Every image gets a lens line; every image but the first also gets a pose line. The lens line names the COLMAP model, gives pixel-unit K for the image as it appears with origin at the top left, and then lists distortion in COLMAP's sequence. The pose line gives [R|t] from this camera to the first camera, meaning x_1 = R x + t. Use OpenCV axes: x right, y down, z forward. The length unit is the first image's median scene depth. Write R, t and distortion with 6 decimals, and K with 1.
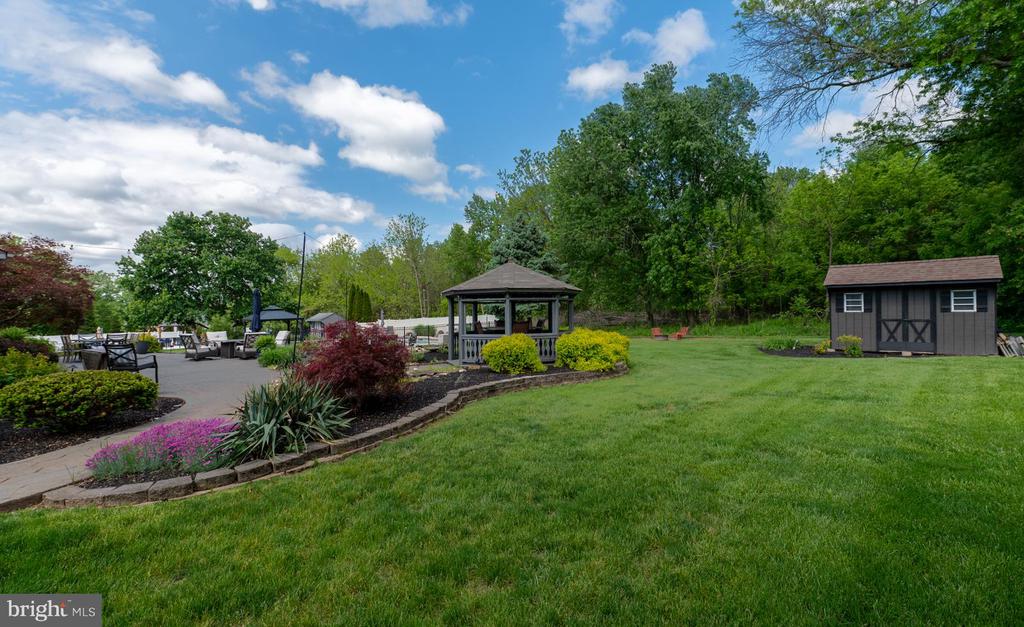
lens RADIAL K [[461.4, 0, 519.2], [0, 461.4, 313.9], [0, 0, 1]] dist [-0.001042, -0.001208]
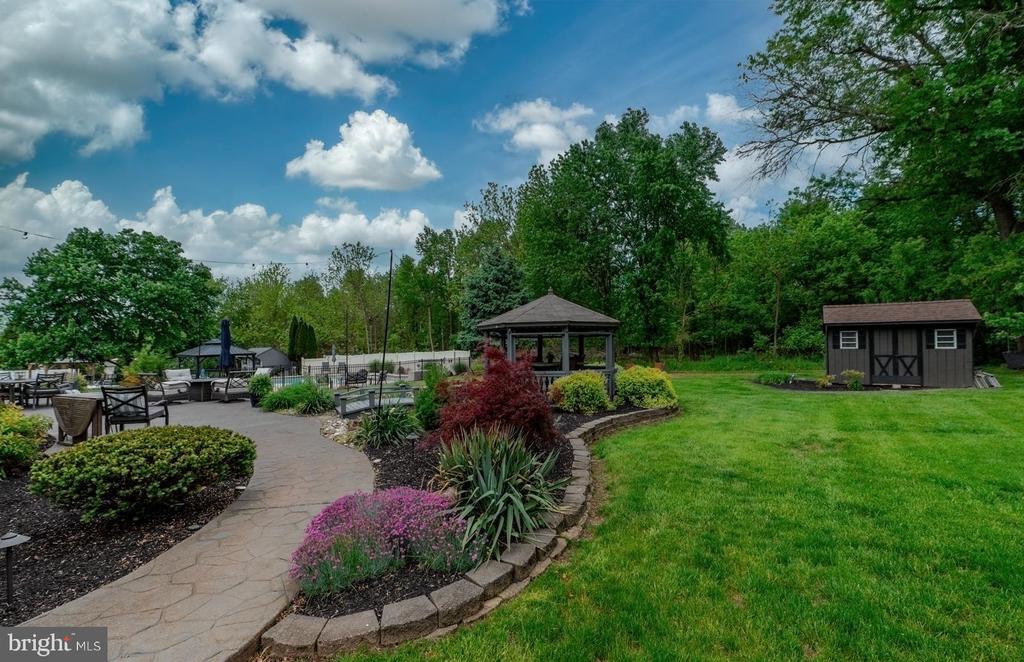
lens RADIAL K [[457.2, 0, 536.4], [0, 457.2, 343.8], [0, 0, 1]] dist [-0.008547, 0.001392]
pose [[0.982013, 0.005363, 0.188735, -0.140341], [-0.002715, 0.999894, -0.014283, 0.001421], [-0.188792, 0.013514, 0.981924, 0.057776]]
